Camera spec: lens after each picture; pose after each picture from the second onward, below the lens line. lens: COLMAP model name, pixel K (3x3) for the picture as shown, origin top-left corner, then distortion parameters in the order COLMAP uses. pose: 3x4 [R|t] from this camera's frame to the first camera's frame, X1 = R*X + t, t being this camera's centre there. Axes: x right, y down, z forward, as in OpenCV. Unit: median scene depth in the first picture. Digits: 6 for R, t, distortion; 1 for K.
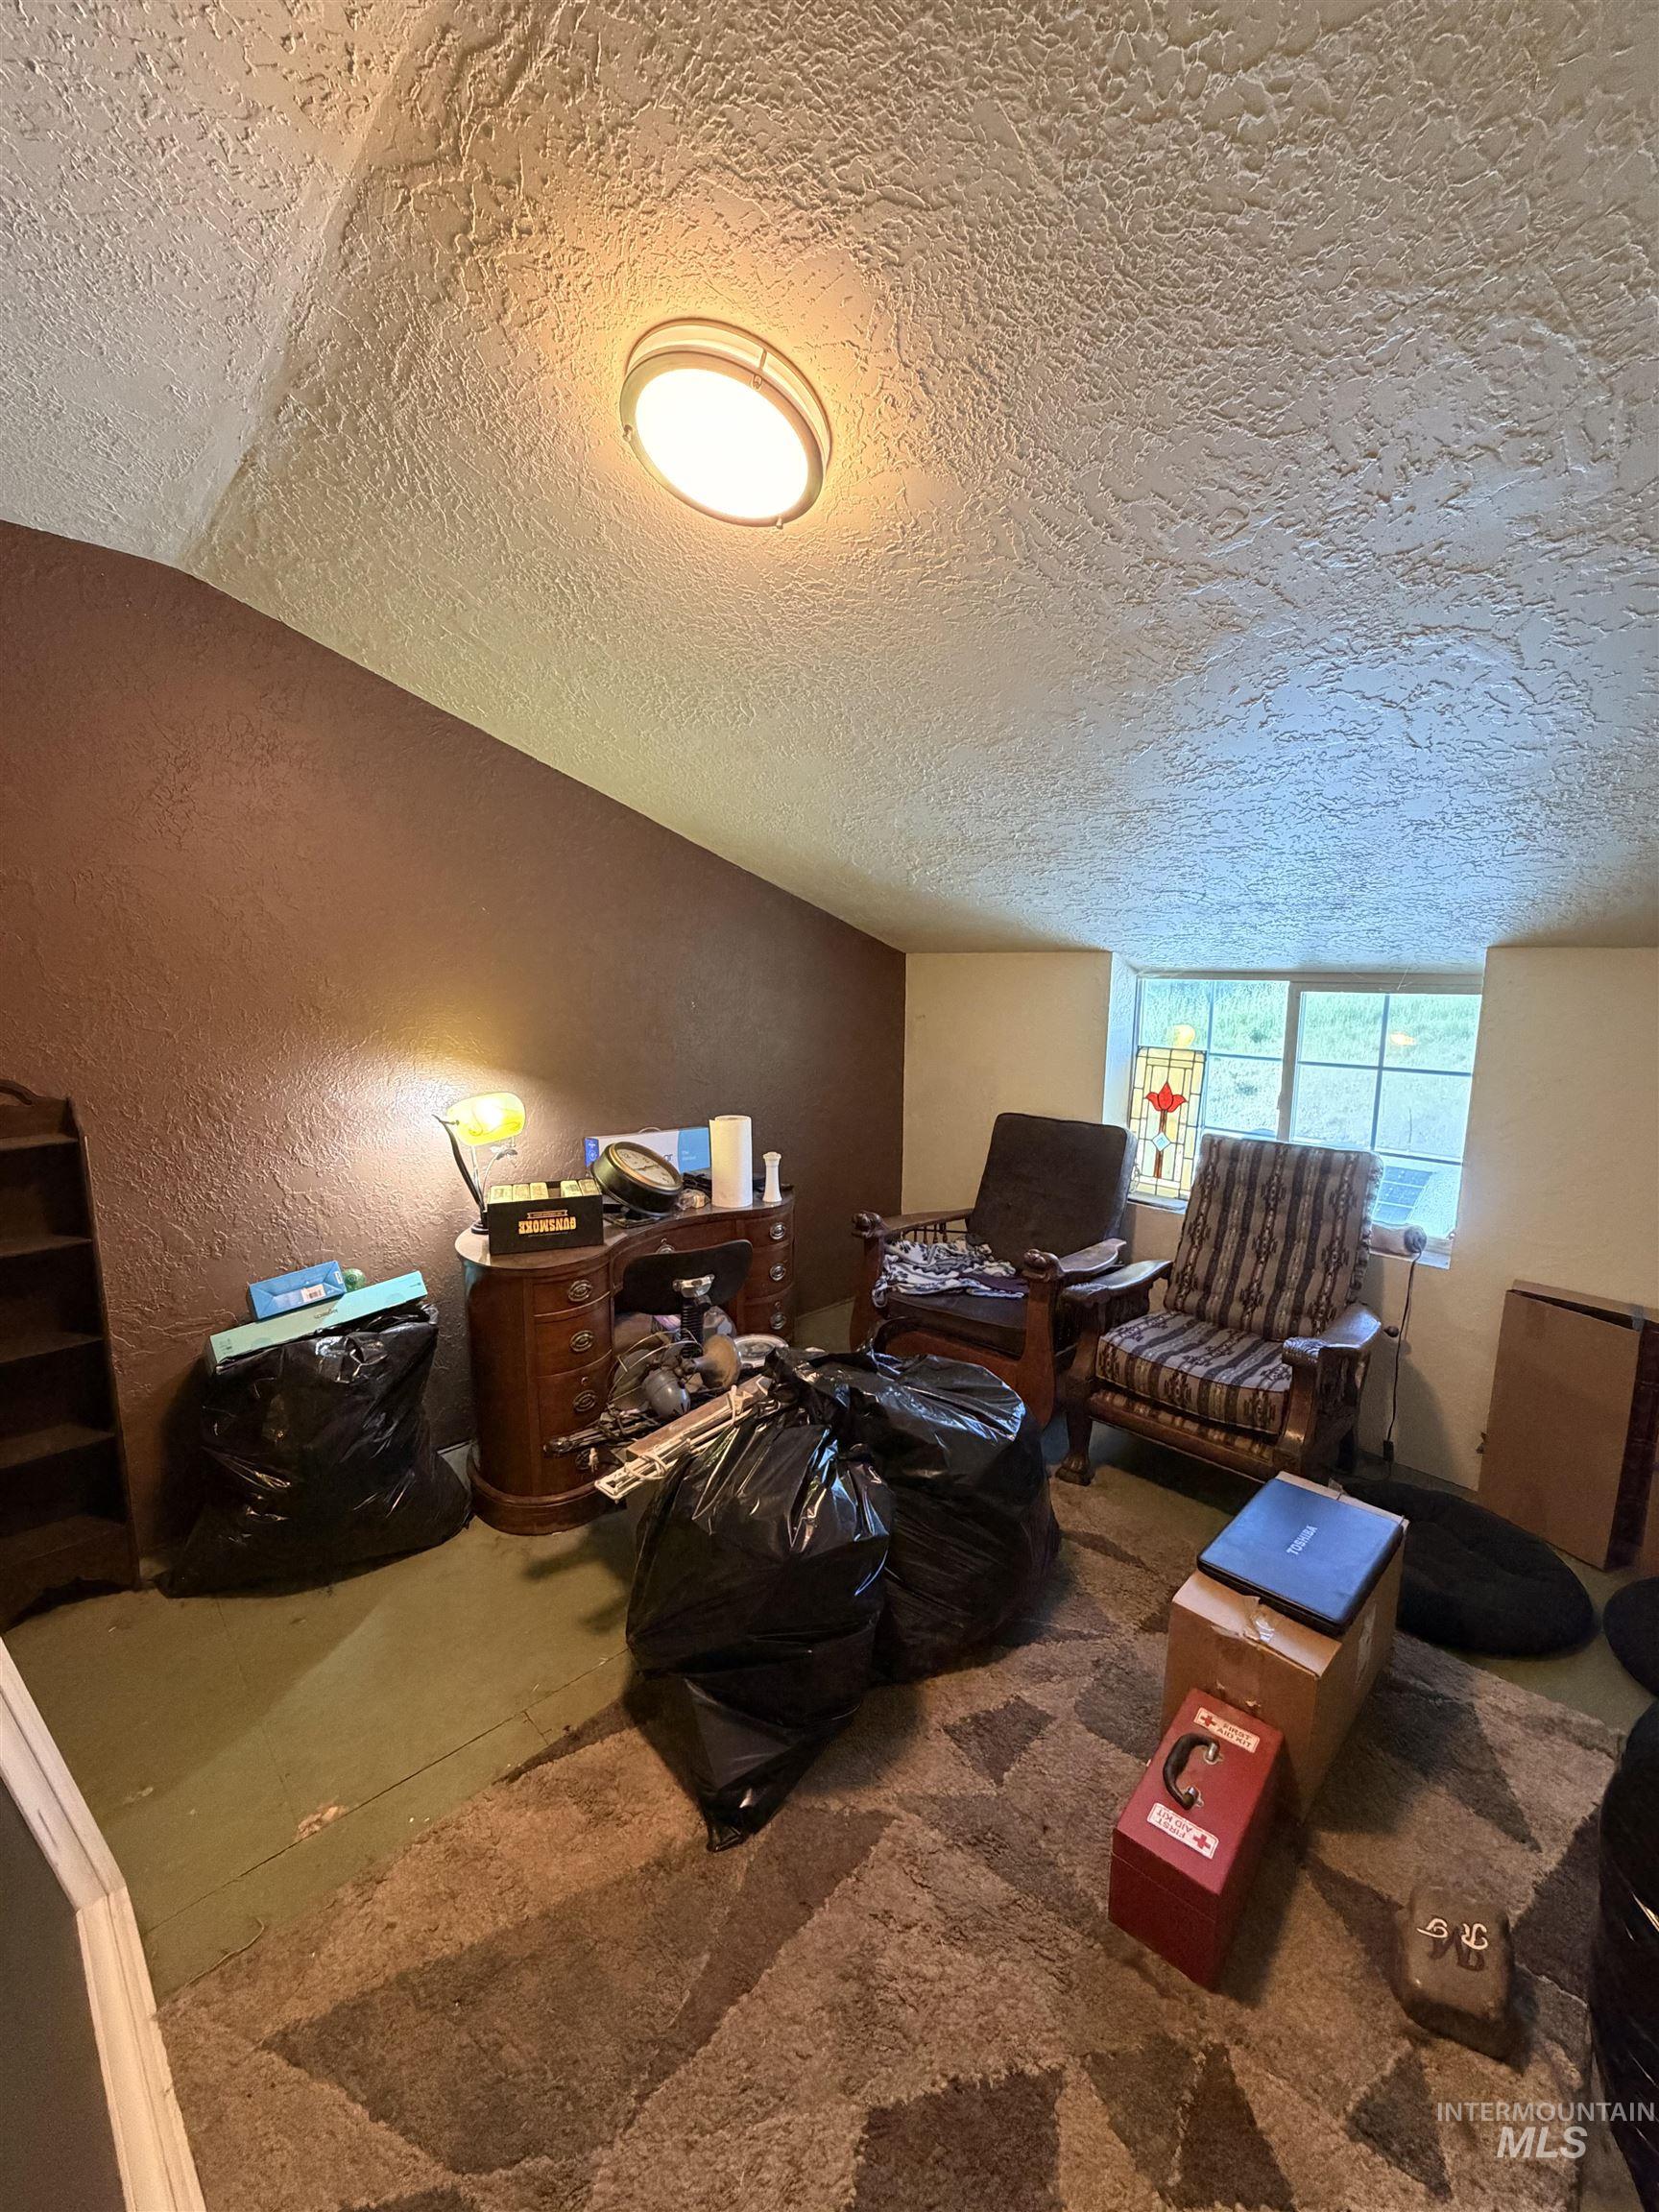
lens RADIAL K [[881.5, 0, 816.7], [0, 881.5, 1110.9], [0, 0, 1]] dist [0.002016, 0.000672]
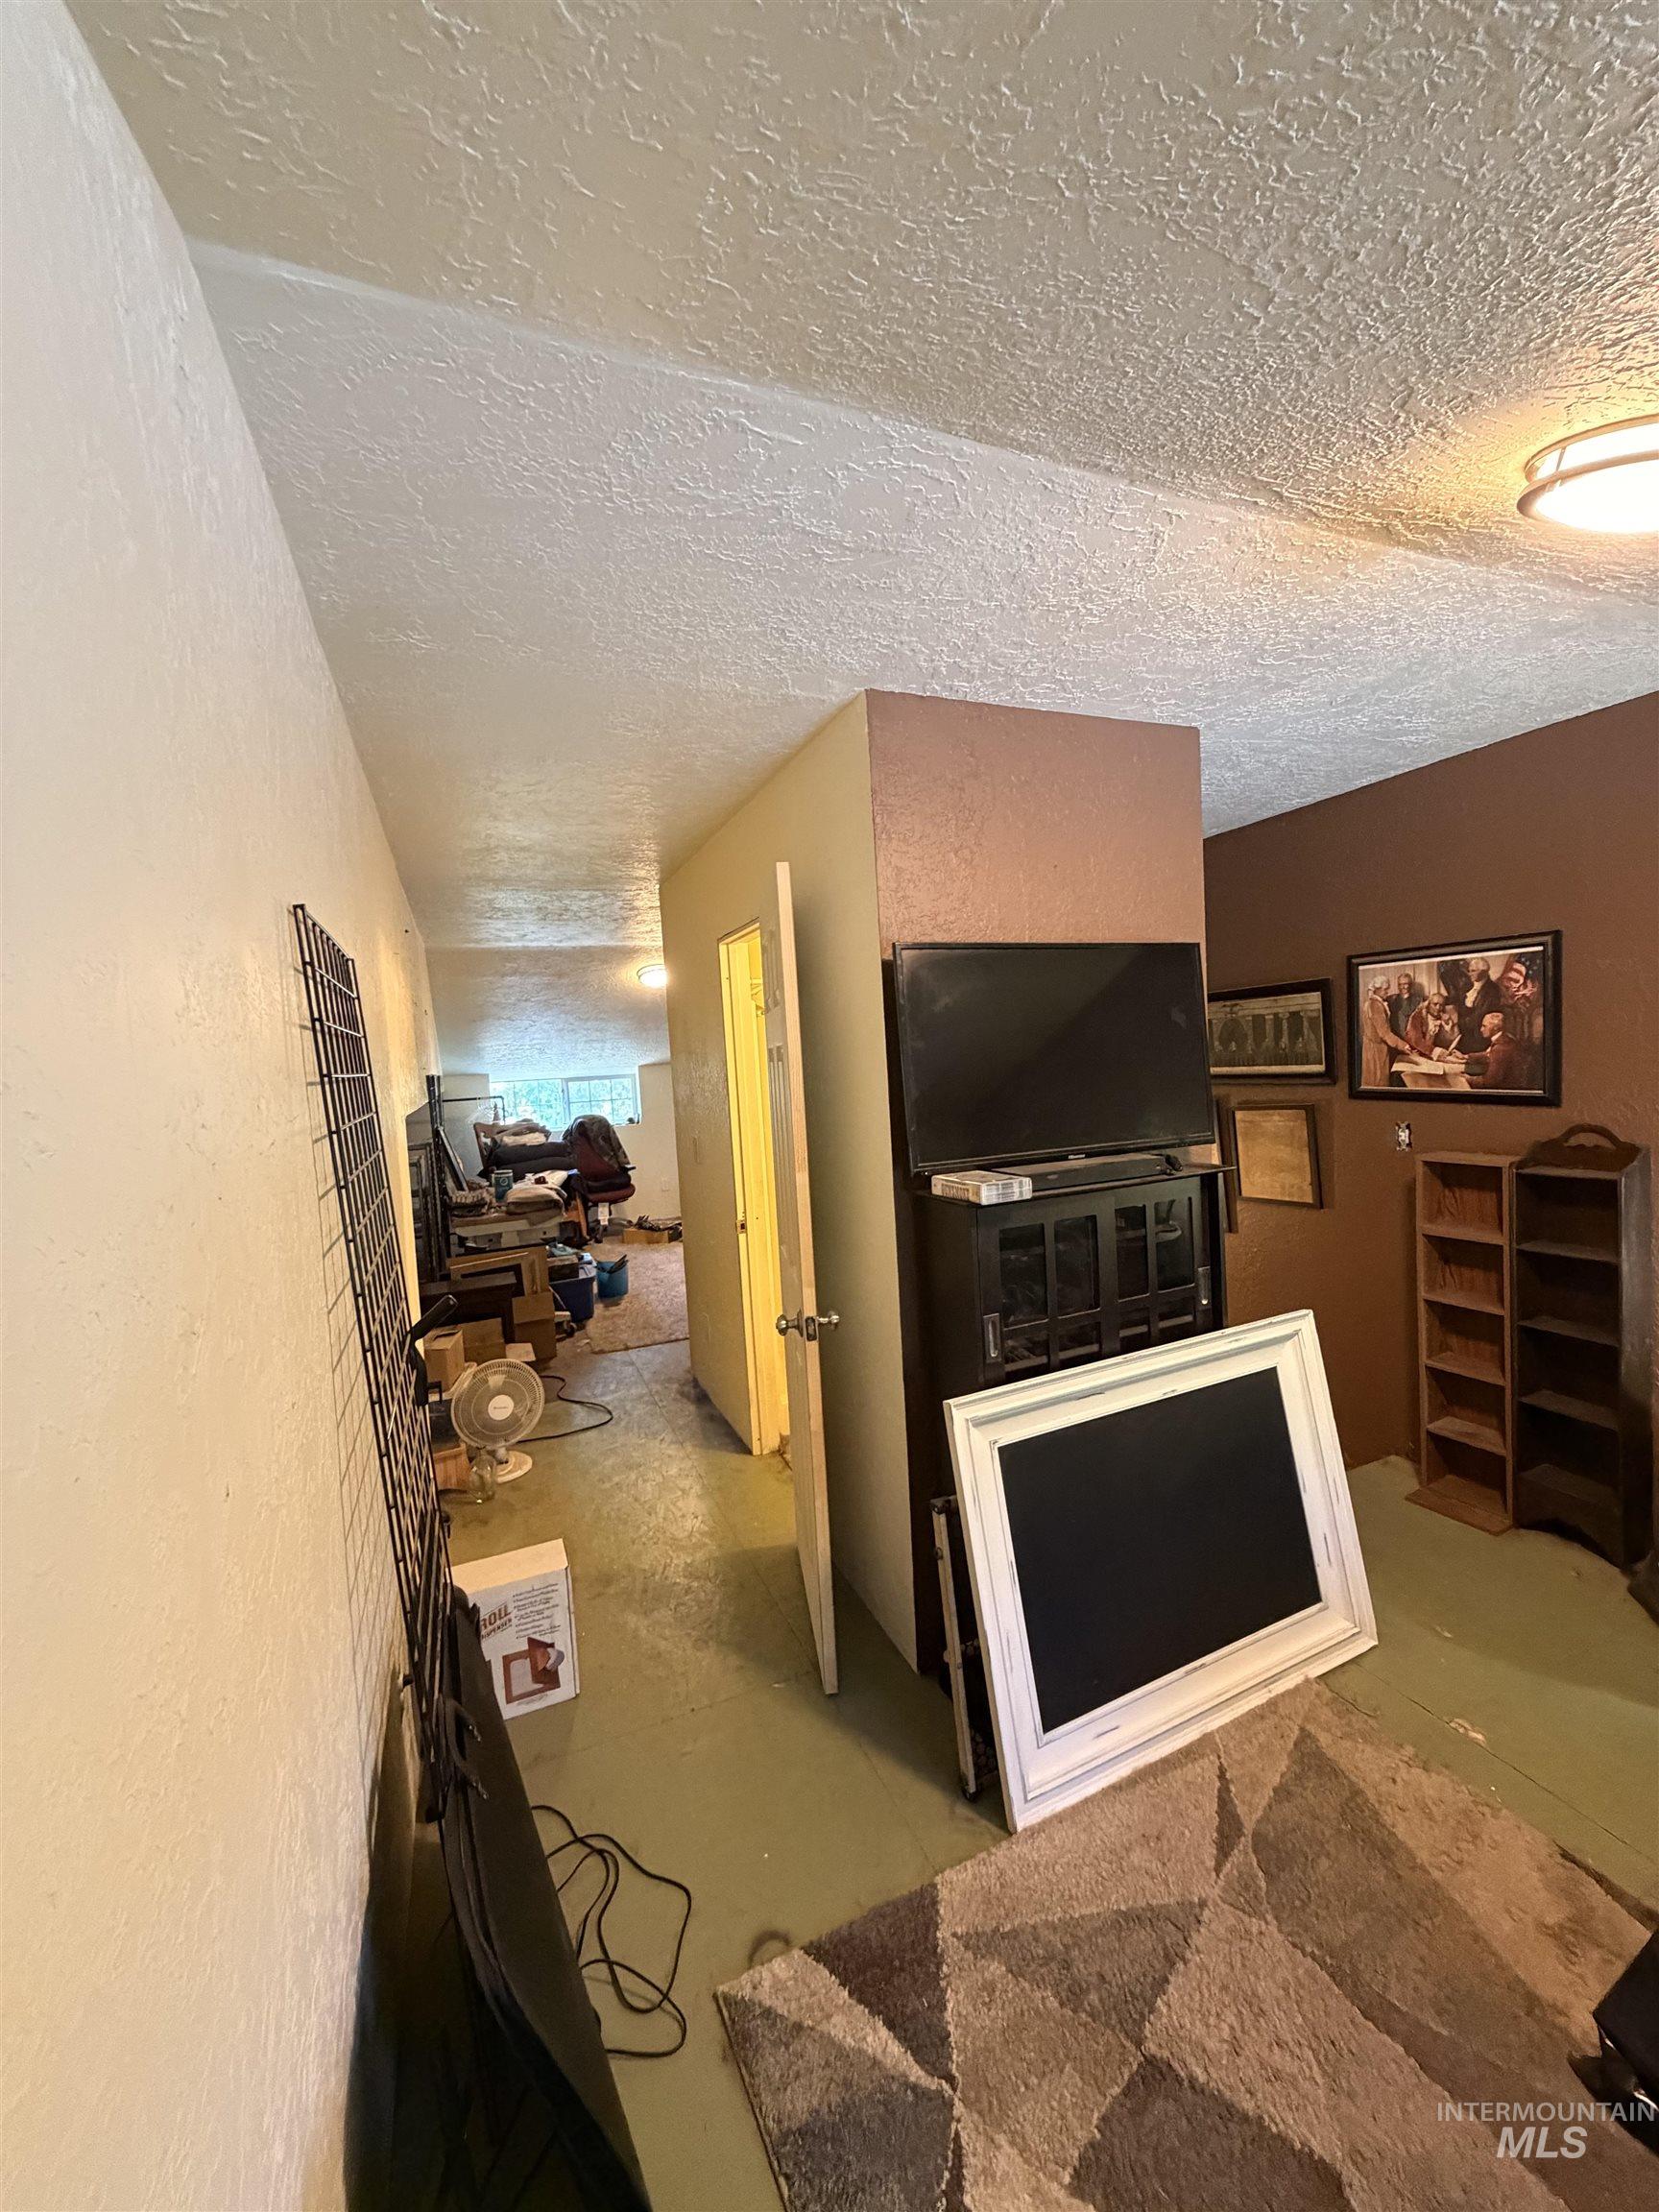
lens RADIAL K [[881.5, 0, 833.3], [0, 881.5, 1102.3], [0, 0, 1]] dist [0.002016, 0.000672]
pose [[-0.349886, 0.058145, -0.934986, 1.042049], [-0.102742, 0.989669, 0.099994, -0.125219], [0.931141, 0.131049, -0.340298, 0.579763]]
